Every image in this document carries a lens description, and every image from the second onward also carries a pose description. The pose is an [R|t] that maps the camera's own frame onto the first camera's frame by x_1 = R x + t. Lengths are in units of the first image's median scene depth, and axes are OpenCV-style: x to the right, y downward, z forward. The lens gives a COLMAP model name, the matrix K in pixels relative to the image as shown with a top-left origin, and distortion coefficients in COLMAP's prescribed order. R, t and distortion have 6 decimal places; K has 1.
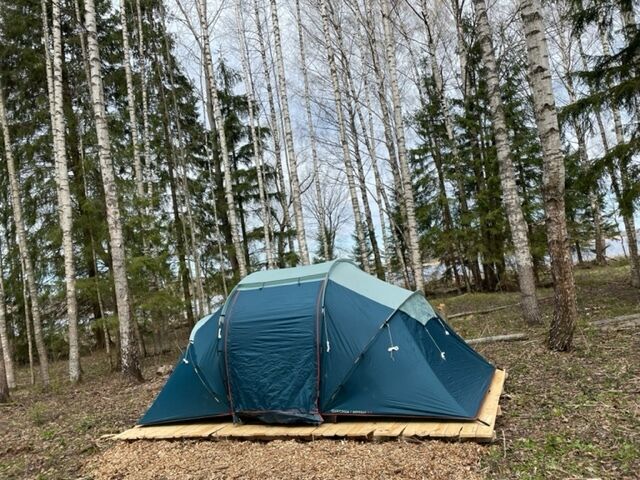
lens RADIAL K [[476.2, 0, 320.0], [0, 476.2, 240.0], [0, 0, 1]] dist [0.114958, -0.130294]
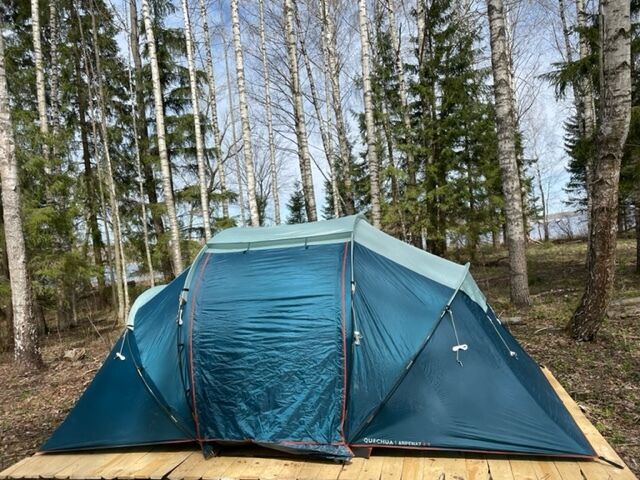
lens RADIAL K [[476.2, 0, 320.0], [0, 476.2, 240.0], [0, 0, 1]] dist [0.114958, -0.130294]
pose [[0.984601, 0.045379, 0.168824, -0.035615], [-0.054672, 0.997211, 0.050807, 0.012134], [-0.166047, -0.059255, 0.984336, 0.085587]]
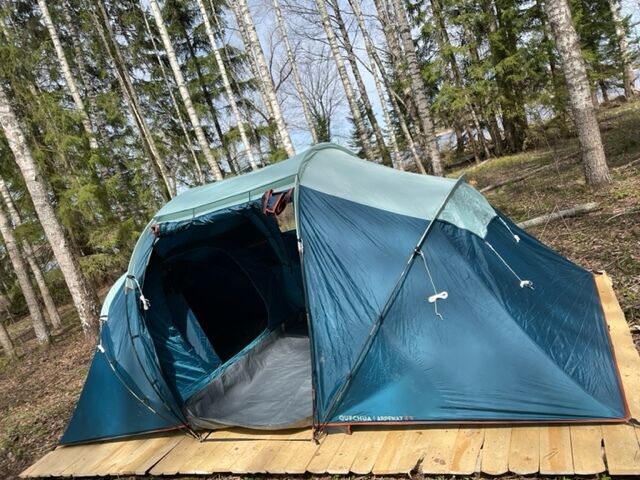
lens RADIAL K [[477.5, 0, 316.0], [0, 477.5, 236.3], [0, 0, 1]] dist [0.108387, -0.131878]
pose [[0.985068, -0.167279, -0.040739, 0.012116], [0.172118, 0.962500, 0.209687, 0.006754], [0.004136, -0.213568, 0.976919, 0.112016]]
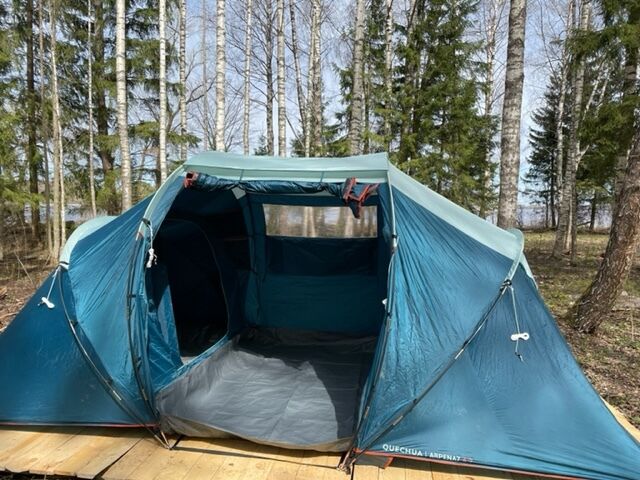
lens RADIAL K [[477.8, 0, 323.2], [0, 477.8, 234.6], [0, 0, 1]] dist [0.106850, -0.129898]
pose [[0.950527, 0.142510, 0.276024, -0.044454], [-0.175258, 0.979660, 0.097732, 0.024482], [-0.256482, -0.141272, 0.956169, 0.130441]]
